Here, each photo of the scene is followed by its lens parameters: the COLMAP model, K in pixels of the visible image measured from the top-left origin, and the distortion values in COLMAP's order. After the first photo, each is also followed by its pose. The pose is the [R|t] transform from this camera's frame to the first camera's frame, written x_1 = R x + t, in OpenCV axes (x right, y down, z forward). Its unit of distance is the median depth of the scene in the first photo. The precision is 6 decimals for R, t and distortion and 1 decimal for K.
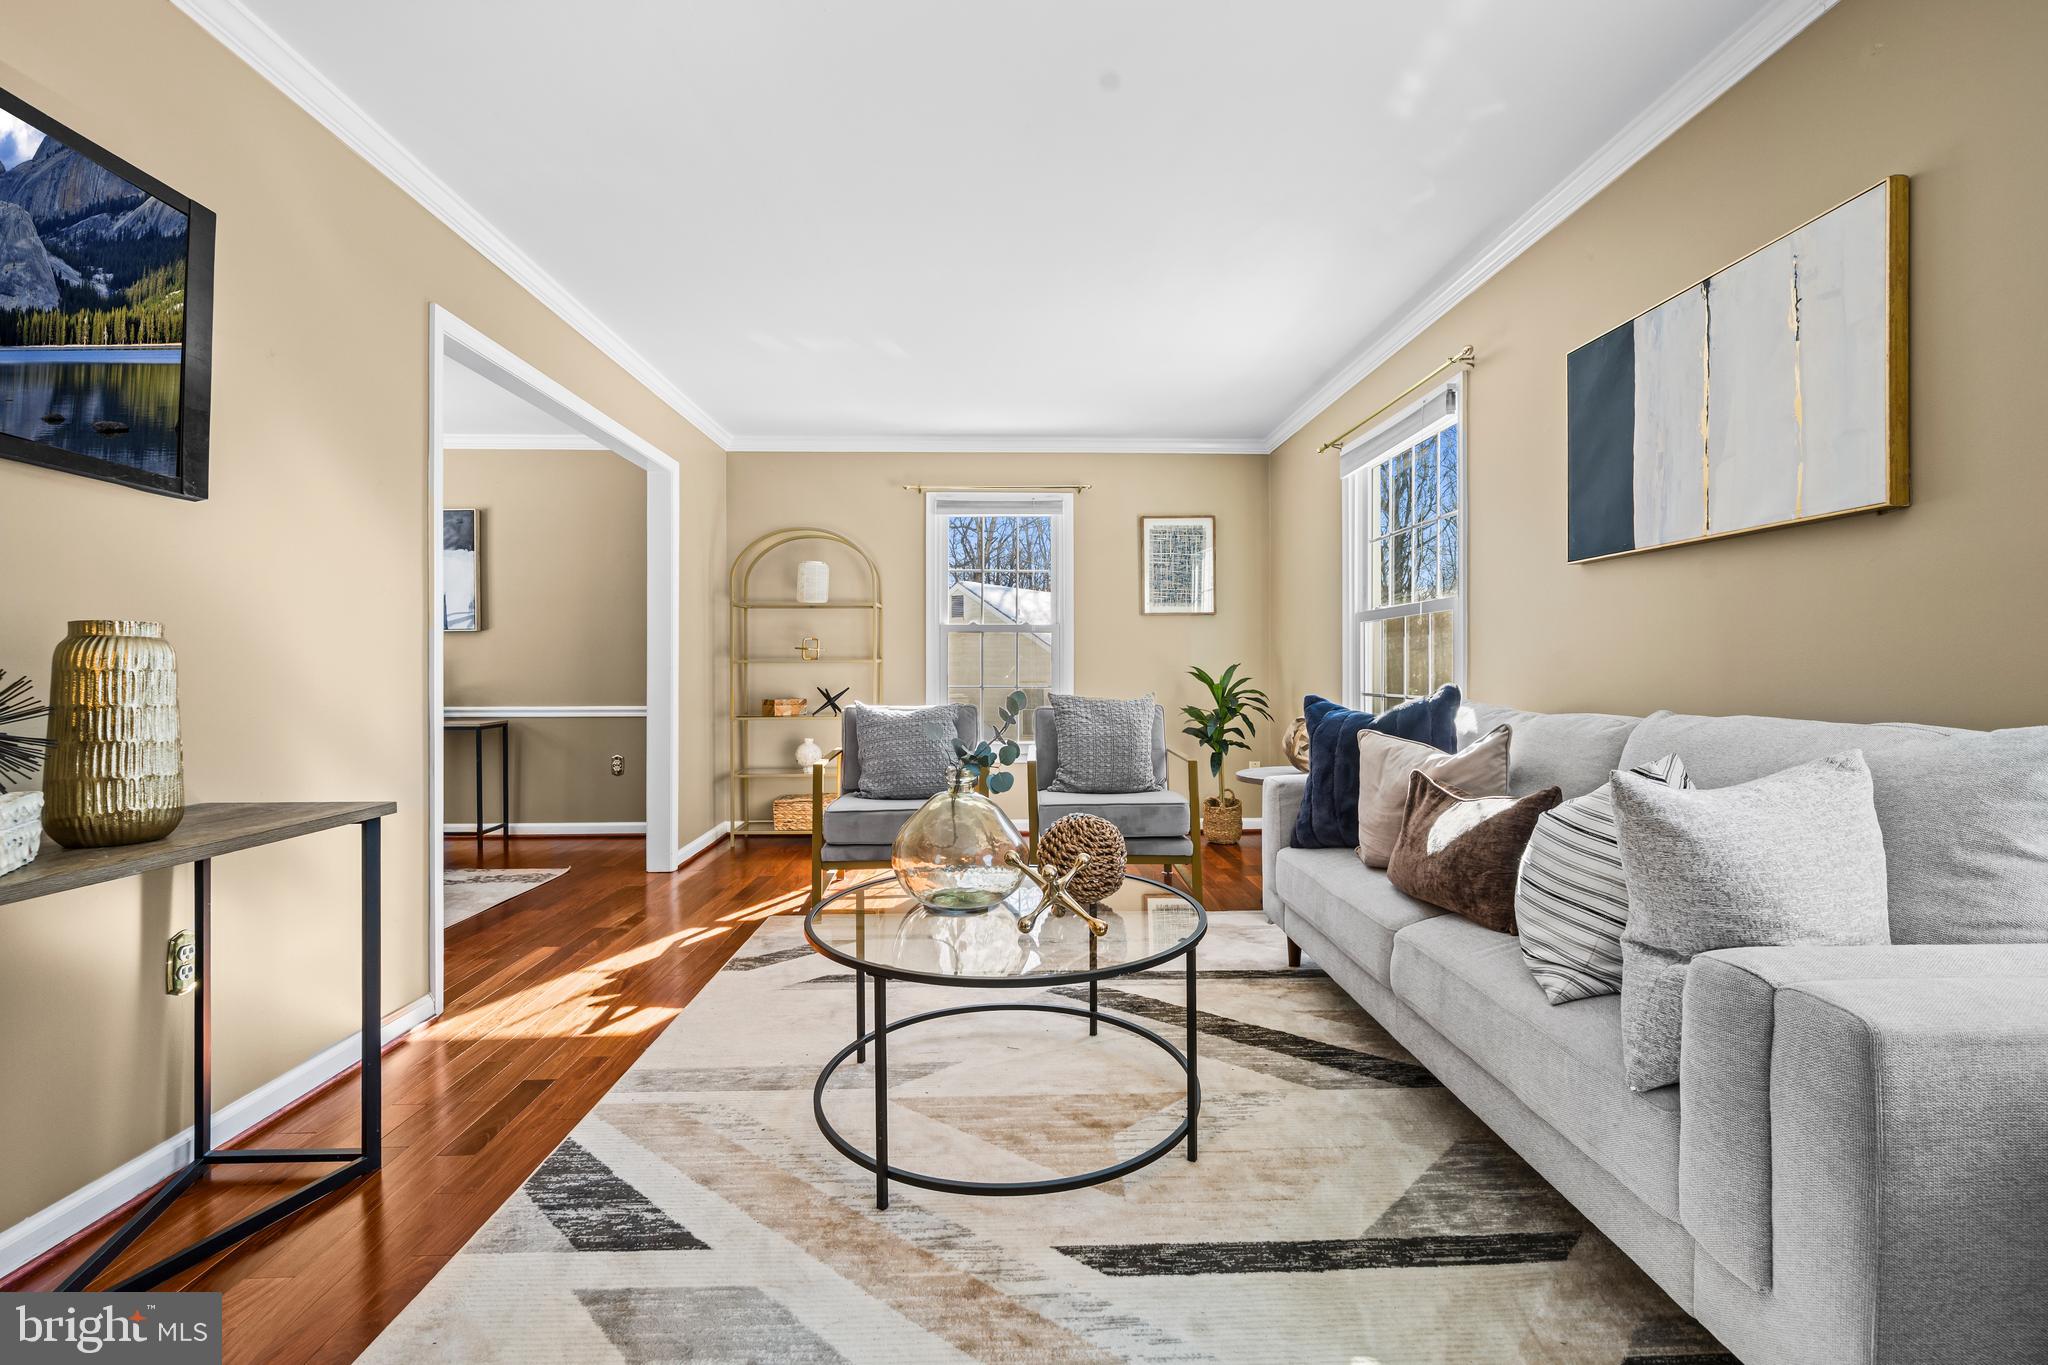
lens RADIAL K [[871.3, 0, 1030.2], [0, 871.3, 669.4], [0, 0, 1]] dist [-0.001266, -0.000225]
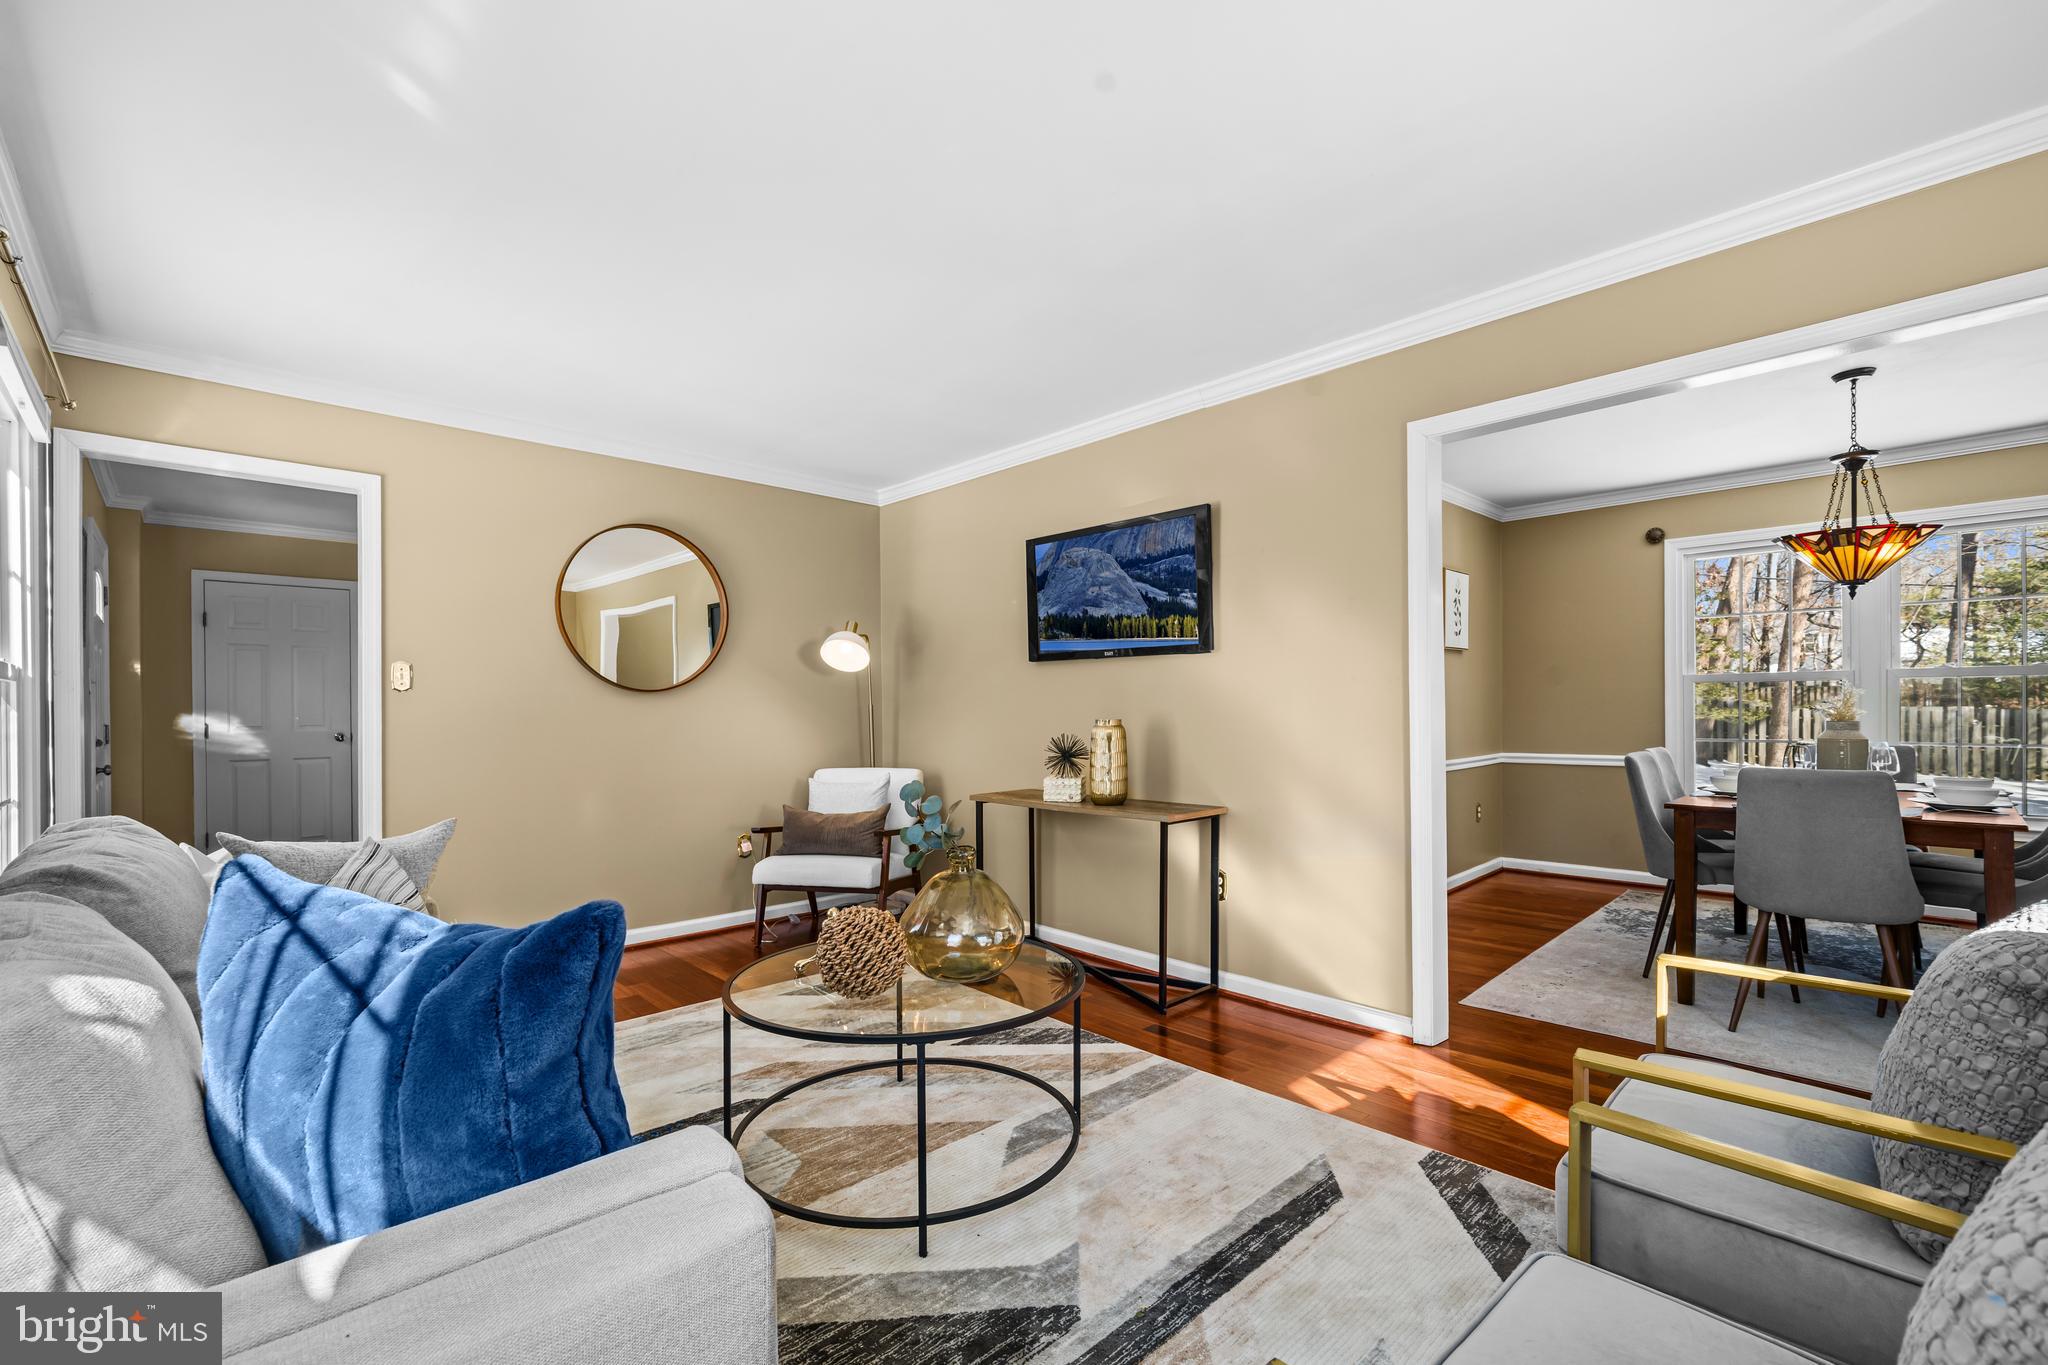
lens RADIAL K [[868.3, 0, 1020.4], [0, 868.3, 706.1], [0, 0, 1]] dist [-0.002271, -0.000615]
pose [[-0.742586, 0.005239, -0.669730, 0.472337], [0.012347, 0.999907, -0.005867, -0.045331], [0.669637, -0.012626, -0.742581, 1.502928]]
